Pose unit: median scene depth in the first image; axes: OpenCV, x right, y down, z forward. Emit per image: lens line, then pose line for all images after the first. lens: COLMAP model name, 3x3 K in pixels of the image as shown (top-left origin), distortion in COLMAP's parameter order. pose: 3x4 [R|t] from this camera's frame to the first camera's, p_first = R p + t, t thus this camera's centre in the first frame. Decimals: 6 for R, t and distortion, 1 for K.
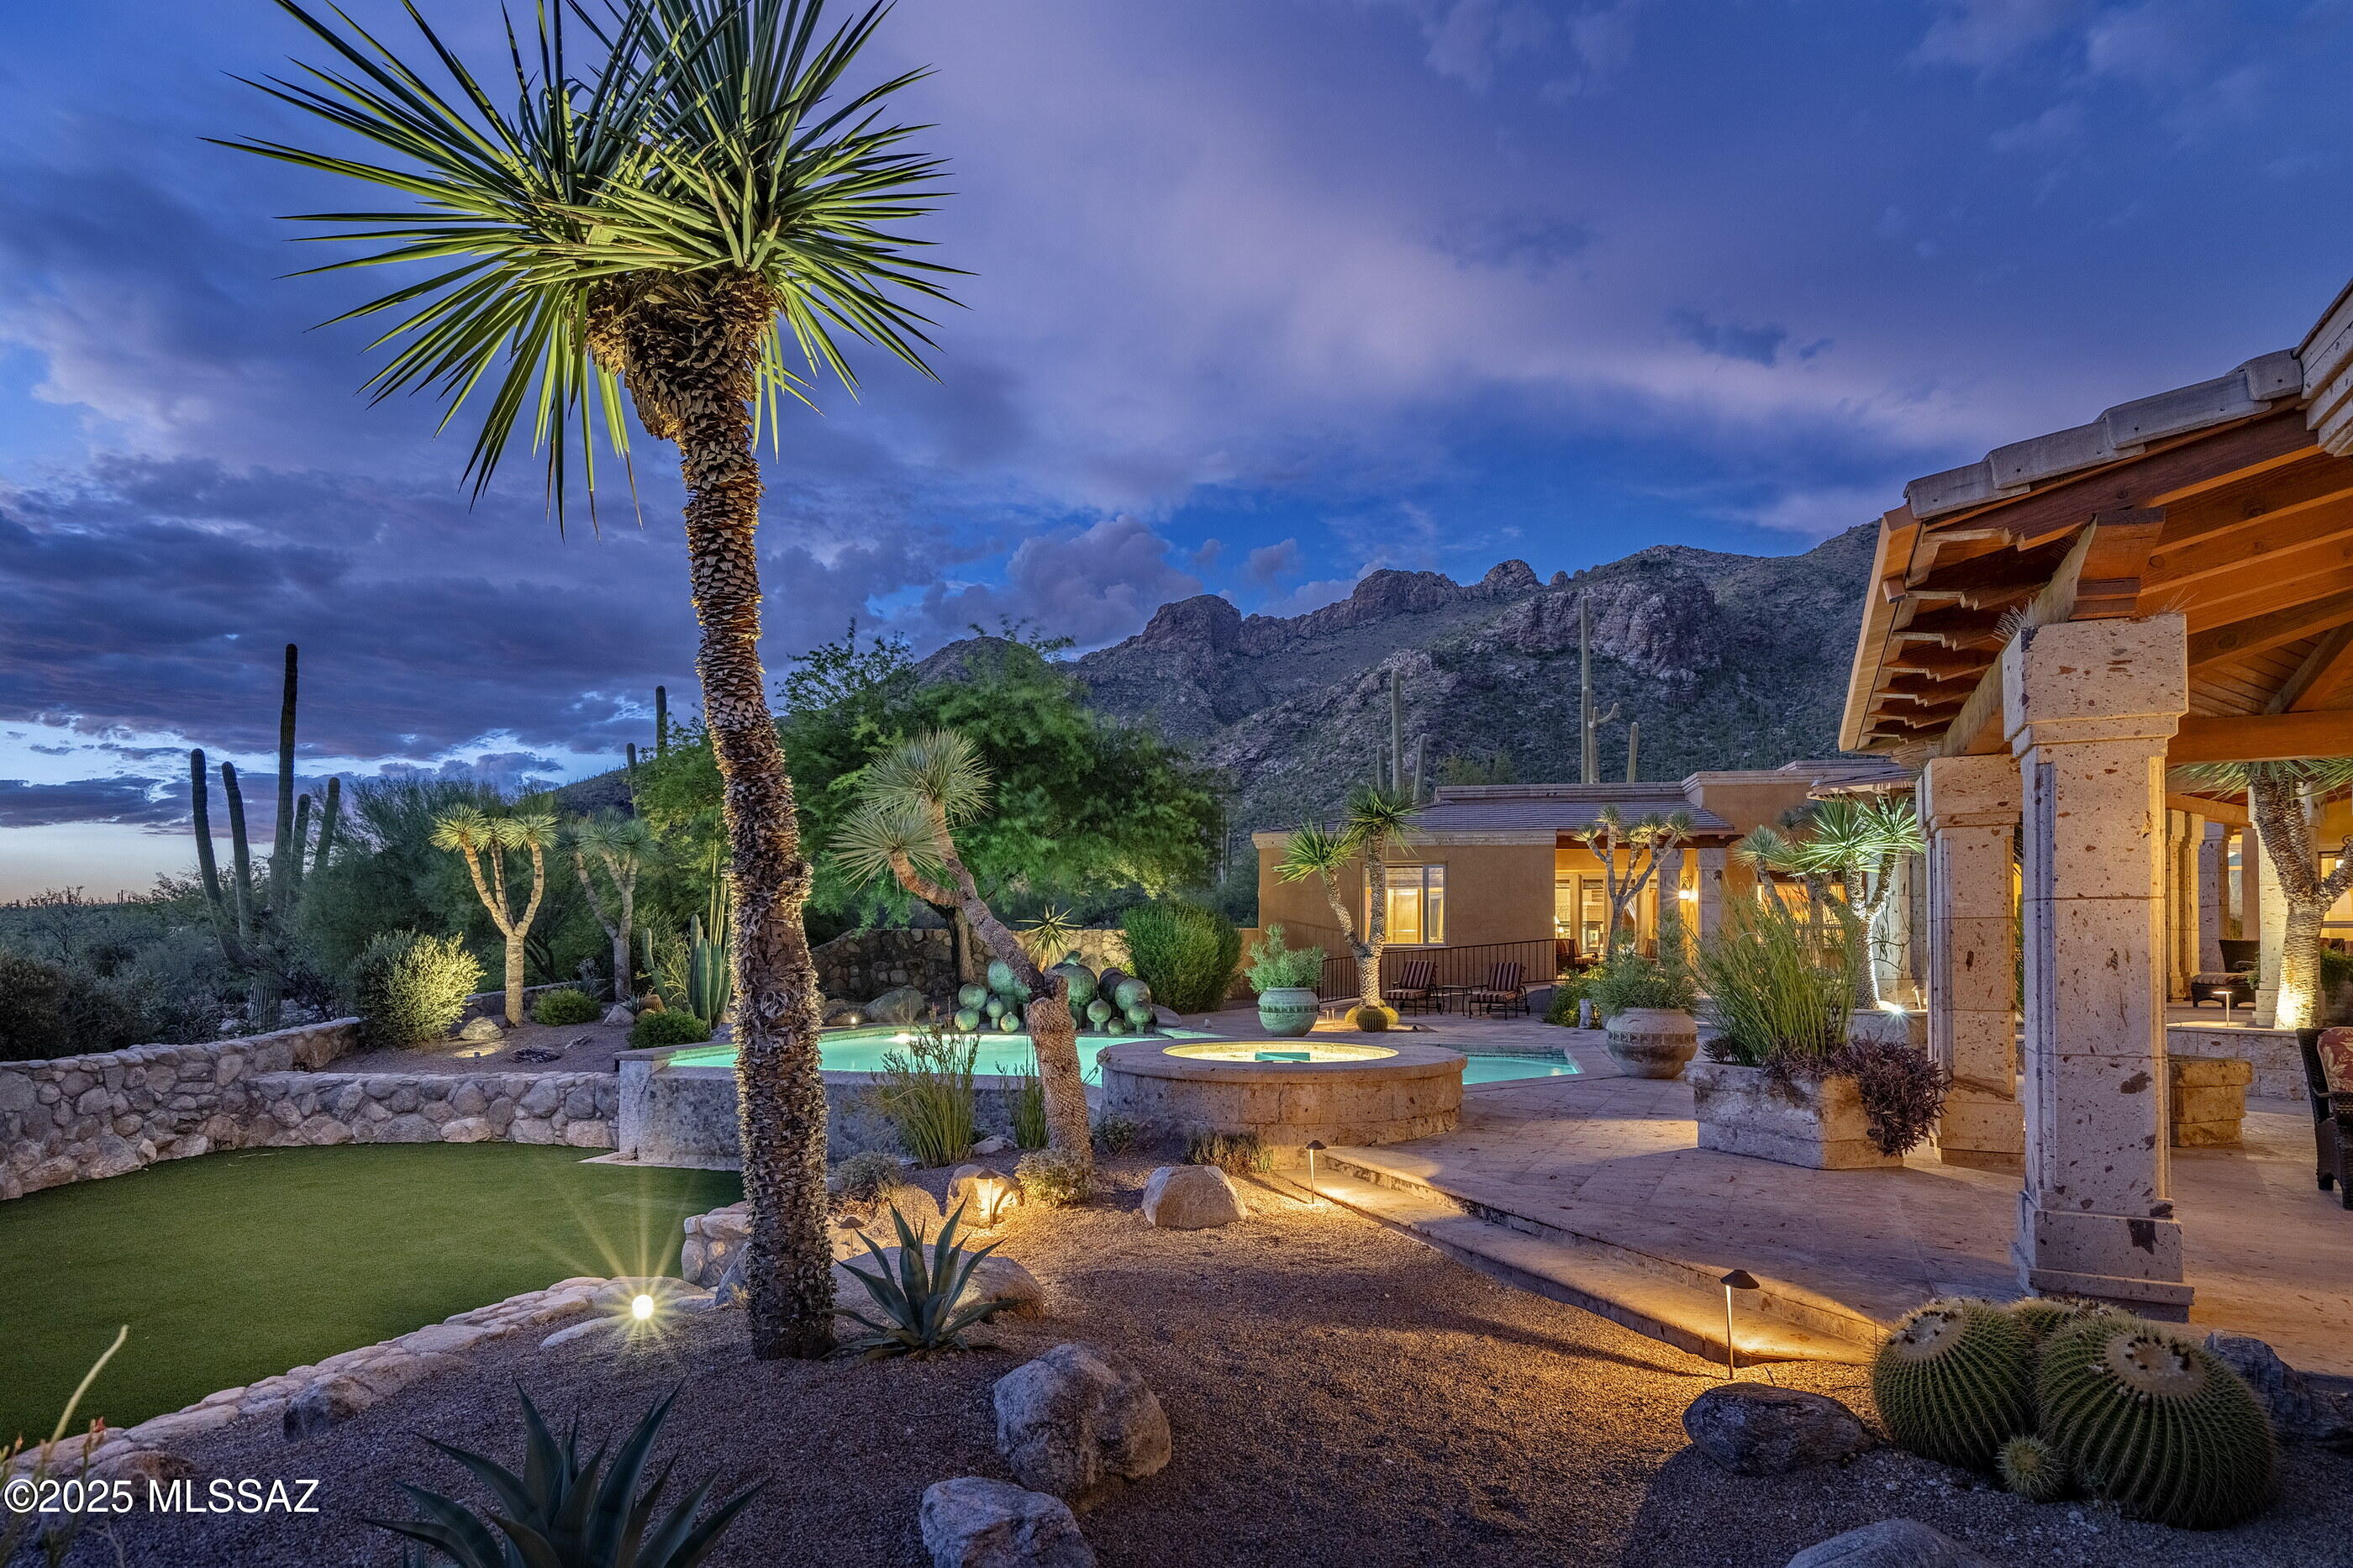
lens RADIAL K [[1225.2, 0, 1183.2], [0, 1225.2, 924.3], [0, 0, 1]] dist [0.000287, 0.001932]
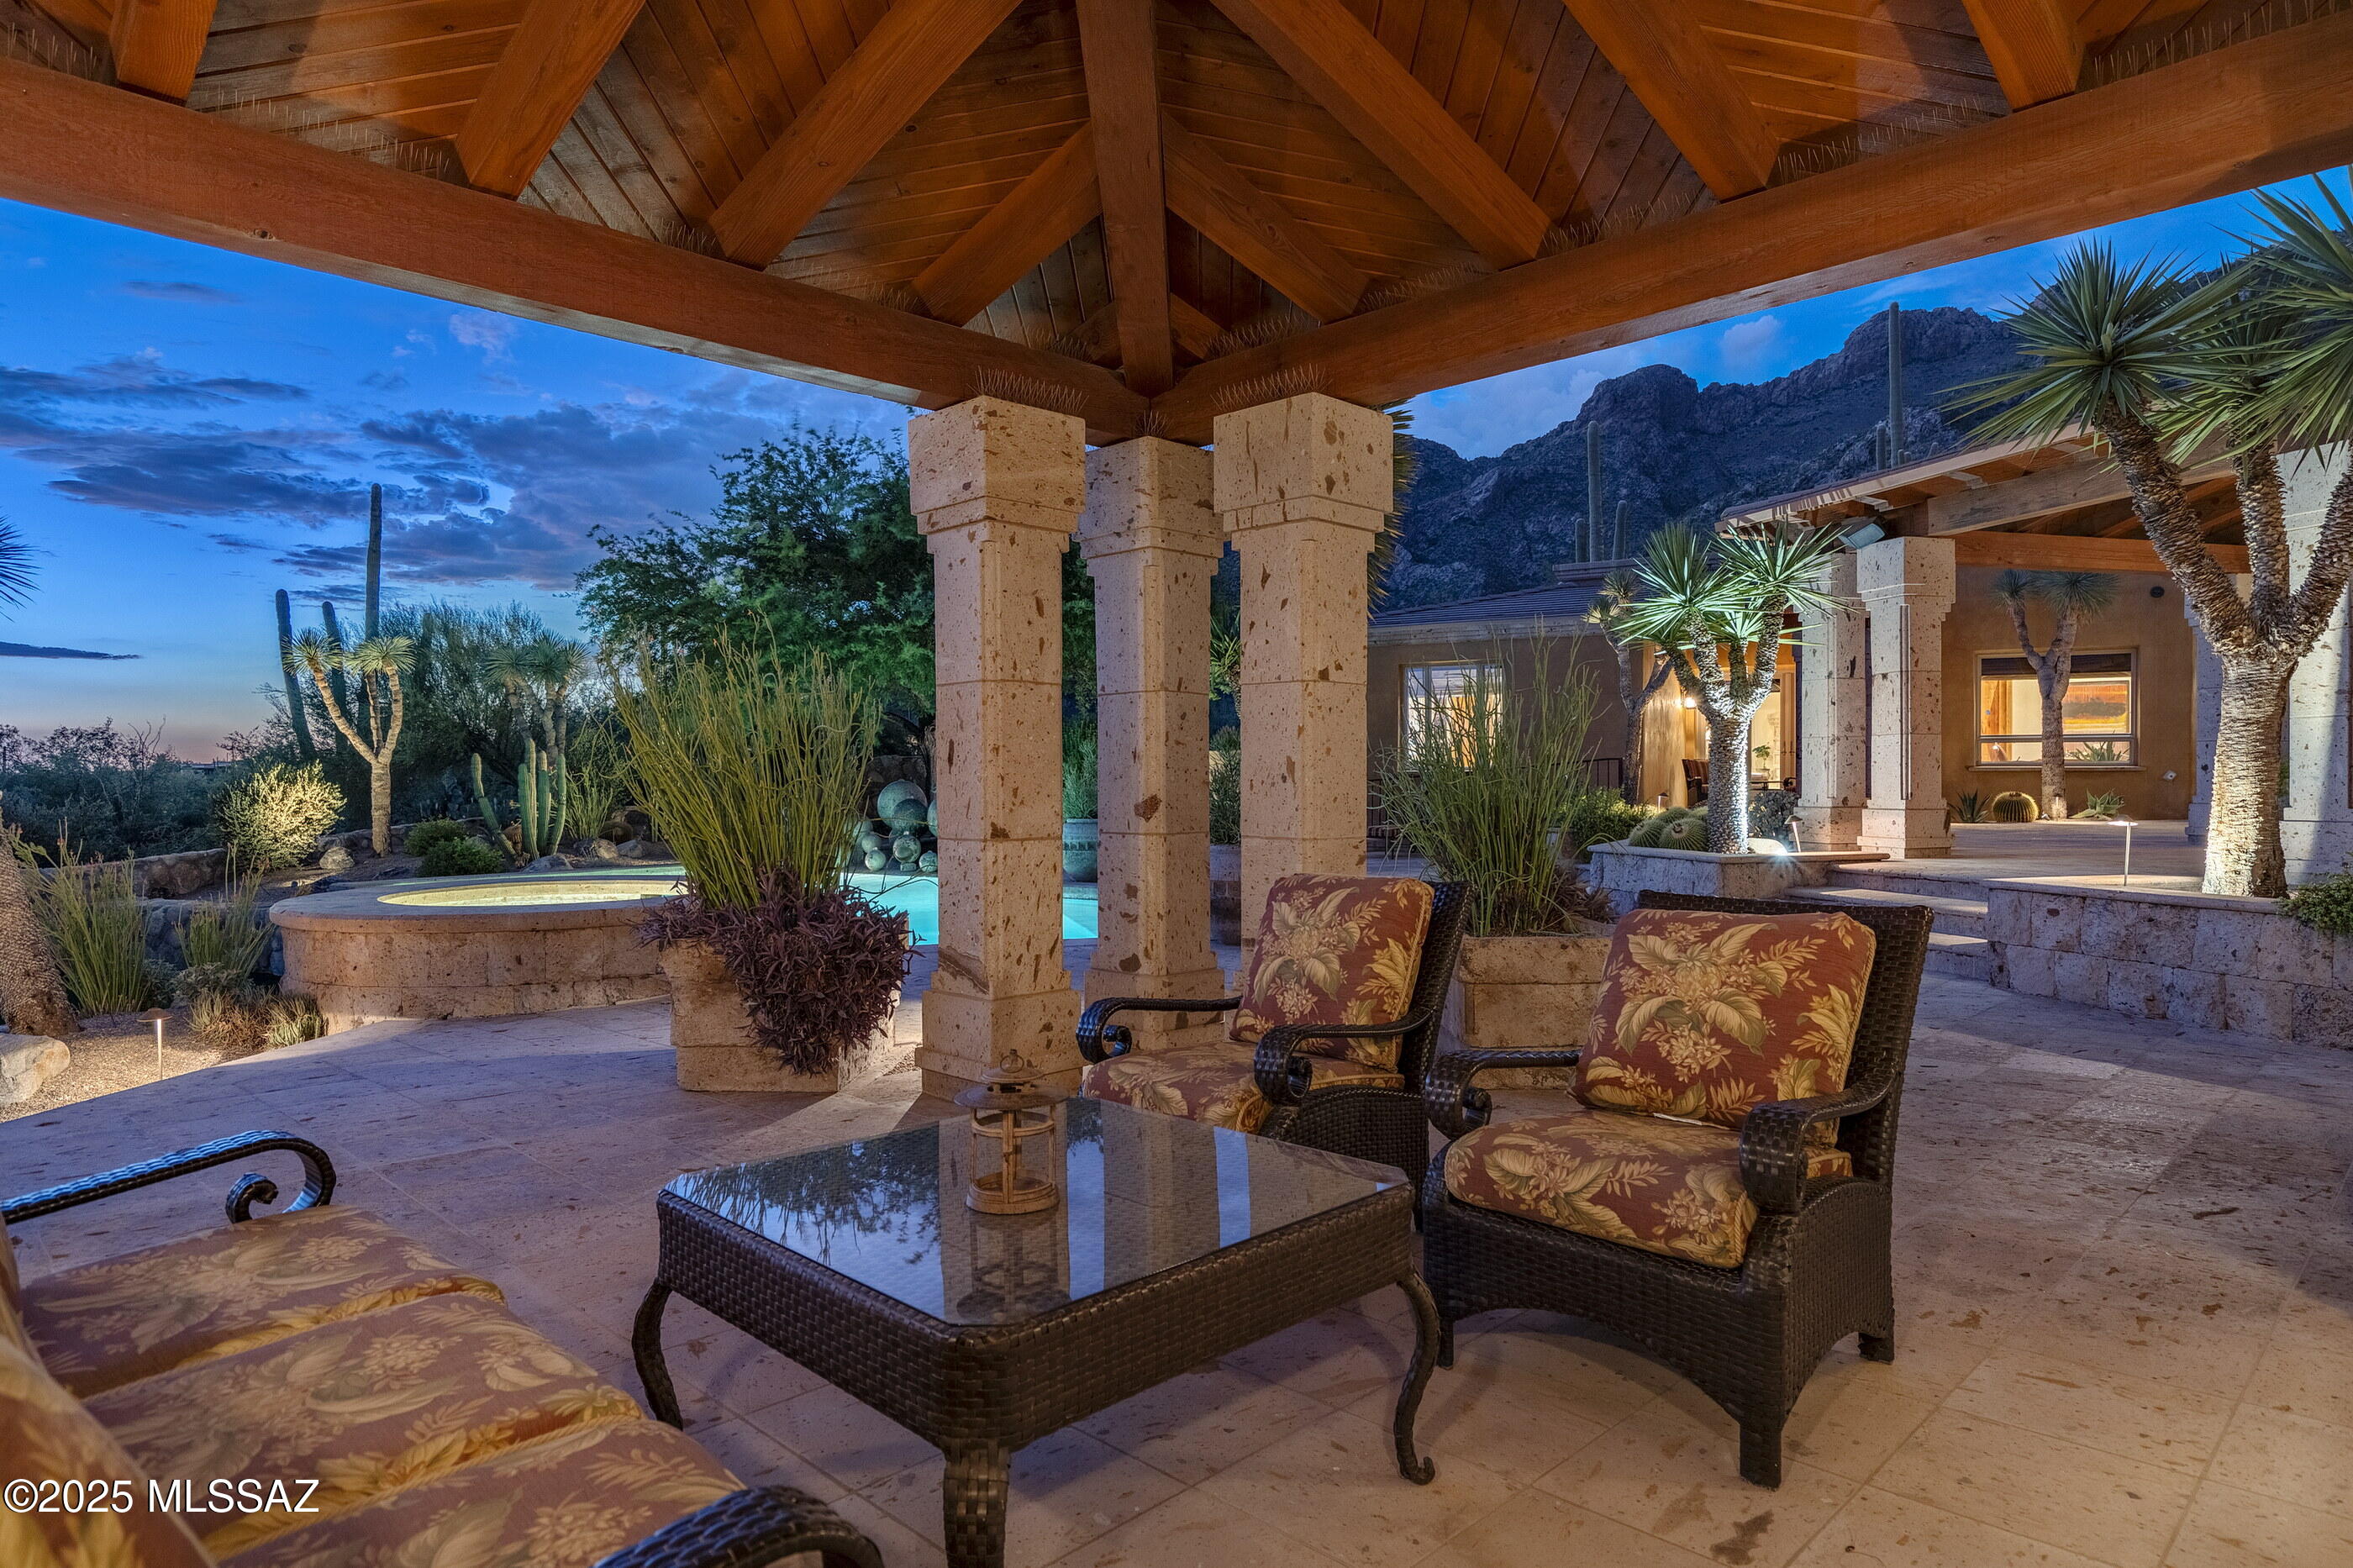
lens RADIAL K [[1371.6, 0, 1181.4], [0, 1371.6, 781.8], [0, 0, 1]] dist [-0.009924, -0.001330]
pose [[0.950638, -0.005021, -0.310261, 0.404756], [0.010213, 0.999834, 0.015112, 0.014266], [0.310134, -0.017535, 0.950531, 0.170897]]
